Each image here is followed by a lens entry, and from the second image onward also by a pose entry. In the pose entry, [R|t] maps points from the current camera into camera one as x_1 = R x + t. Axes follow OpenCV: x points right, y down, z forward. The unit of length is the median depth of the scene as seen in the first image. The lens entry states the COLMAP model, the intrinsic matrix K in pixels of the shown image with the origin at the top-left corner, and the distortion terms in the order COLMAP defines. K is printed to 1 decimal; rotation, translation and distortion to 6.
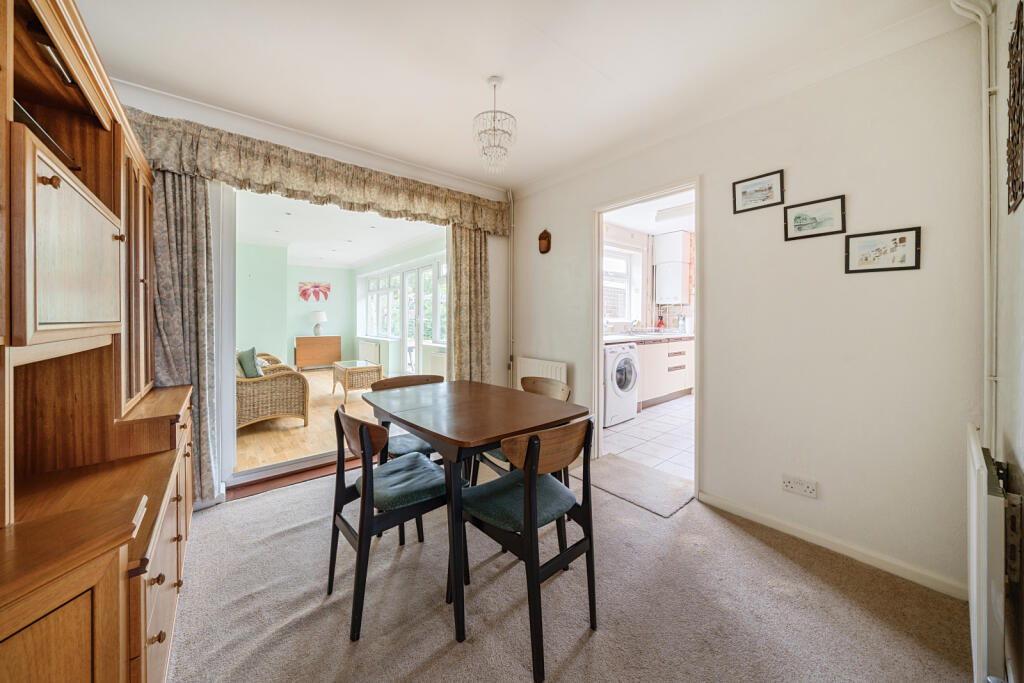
lens RADIAL K [[354.7, 0, 509.3], [0, 354.7, 318.1], [0, 0, 1]] dist [-0.002612, -0.000168]
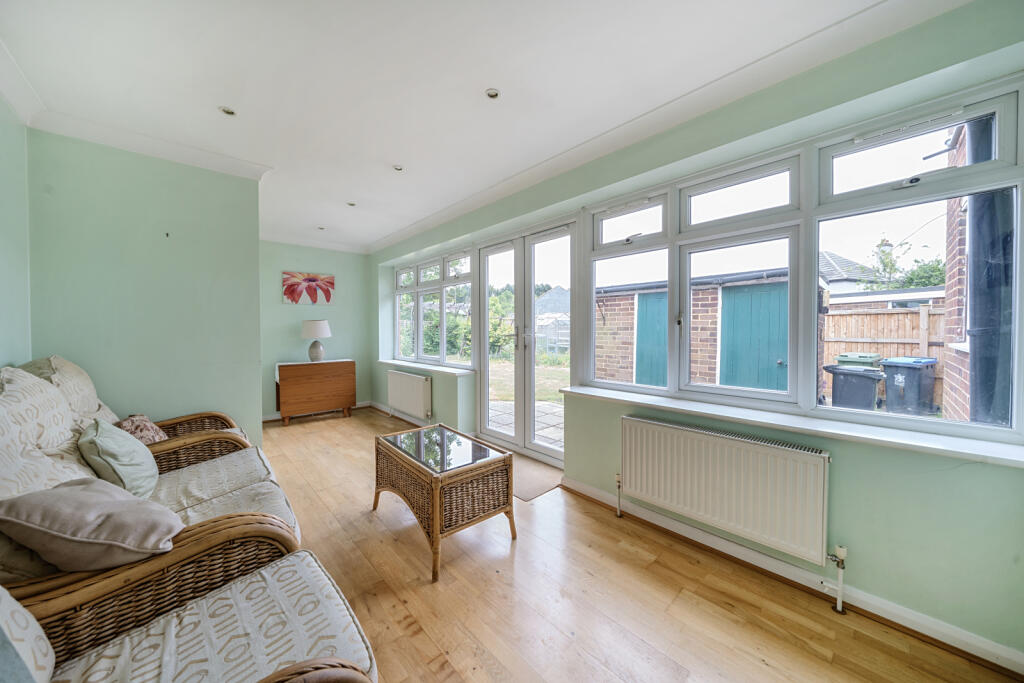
lens RADIAL K [[354.7, 0, 513.4], [0, 354.7, 340.6], [0, 0, 1]] dist [-0.002612, -0.000168]
pose [[0.998536, 0.004051, 0.053945, -0.233304], [-0.005597, 0.999577, 0.028541, -0.004091], [-0.053806, -0.028801, 0.998136, 0.375435]]
